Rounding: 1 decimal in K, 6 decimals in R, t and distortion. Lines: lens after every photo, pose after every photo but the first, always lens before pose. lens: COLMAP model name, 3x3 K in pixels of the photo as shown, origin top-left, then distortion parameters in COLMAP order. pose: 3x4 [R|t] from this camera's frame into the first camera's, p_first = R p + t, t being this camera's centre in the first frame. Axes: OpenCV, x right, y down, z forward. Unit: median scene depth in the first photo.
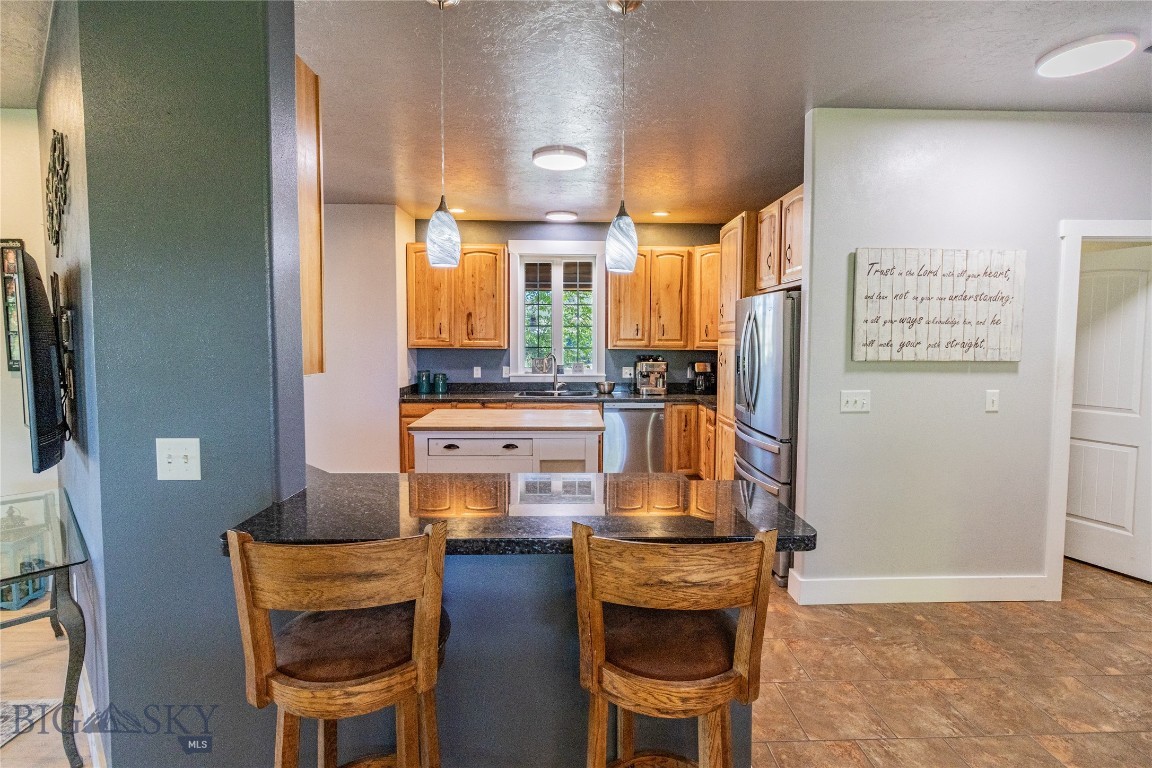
lens RADIAL K [[533.7, 0, 582.8], [0, 533.7, 369.4], [0, 0, 1]] dist [0.002810, 0.000291]
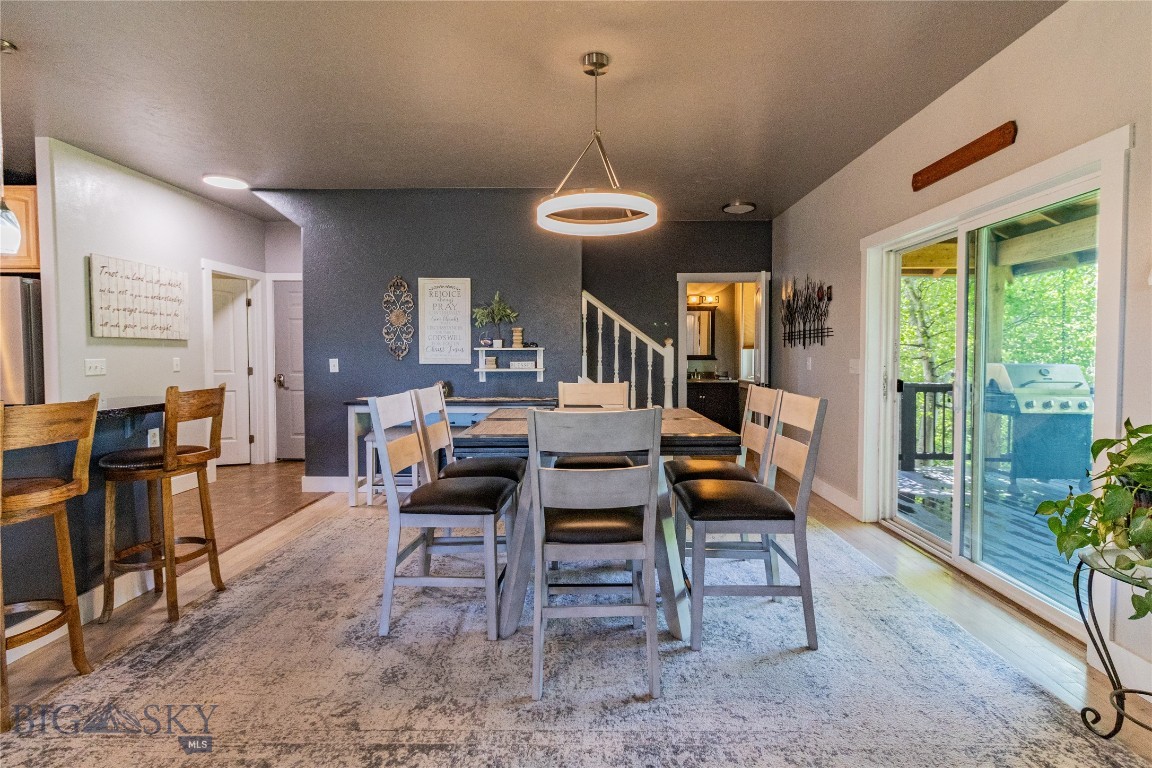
lens RADIAL K [[533.7, 0, 582.8], [0, 533.7, 369.4], [0, 0, 1]] dist [0.002810, 0.000291]
pose [[0.052110, -0.036661, 0.997968, -0.433943], [0.058688, 0.997711, 0.033587, 0.051972], [-0.996915, 0.056818, 0.054142, -0.166992]]
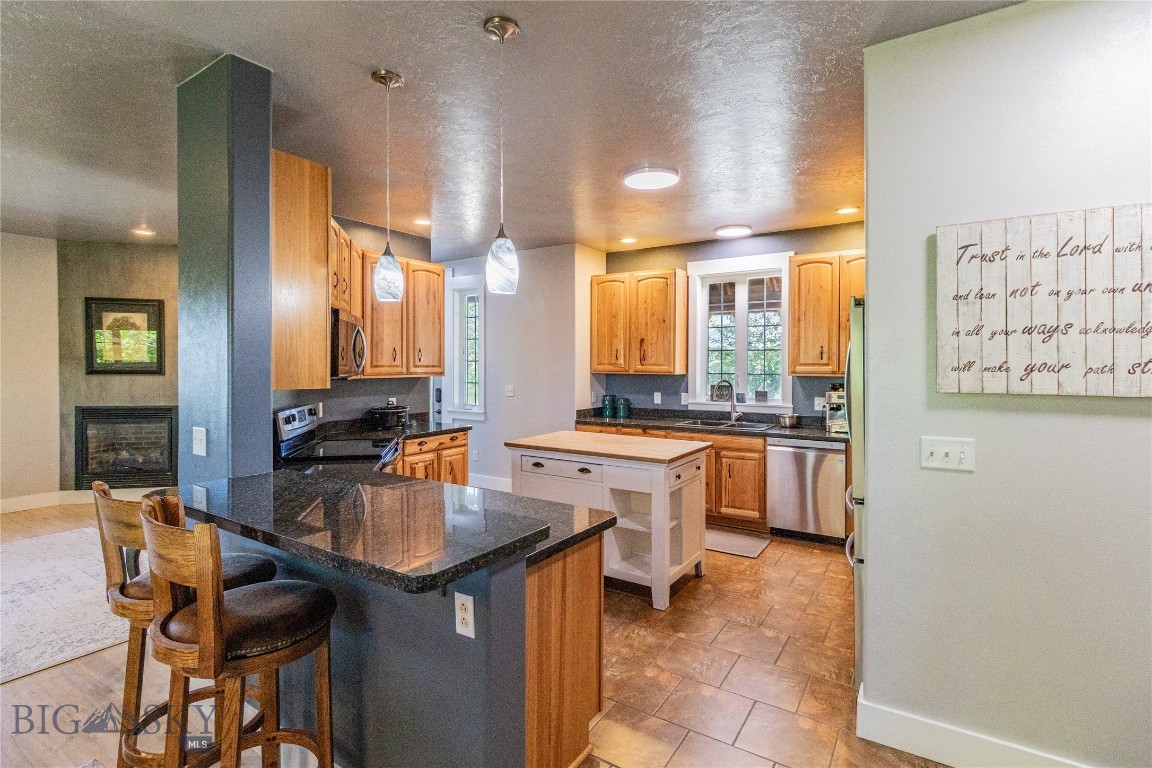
lens RADIAL K [[544.0, 0, 578.6], [0, 544.0, 368.1], [0, 0, 1]] dist [0.000085, -0.000029]
pose [[0.818551, 0.000009, -0.574434, 0.294811], [-0.031094, 0.998535, -0.044291, -0.001304], [0.573592, 0.054116, 0.817352, 0.099147]]
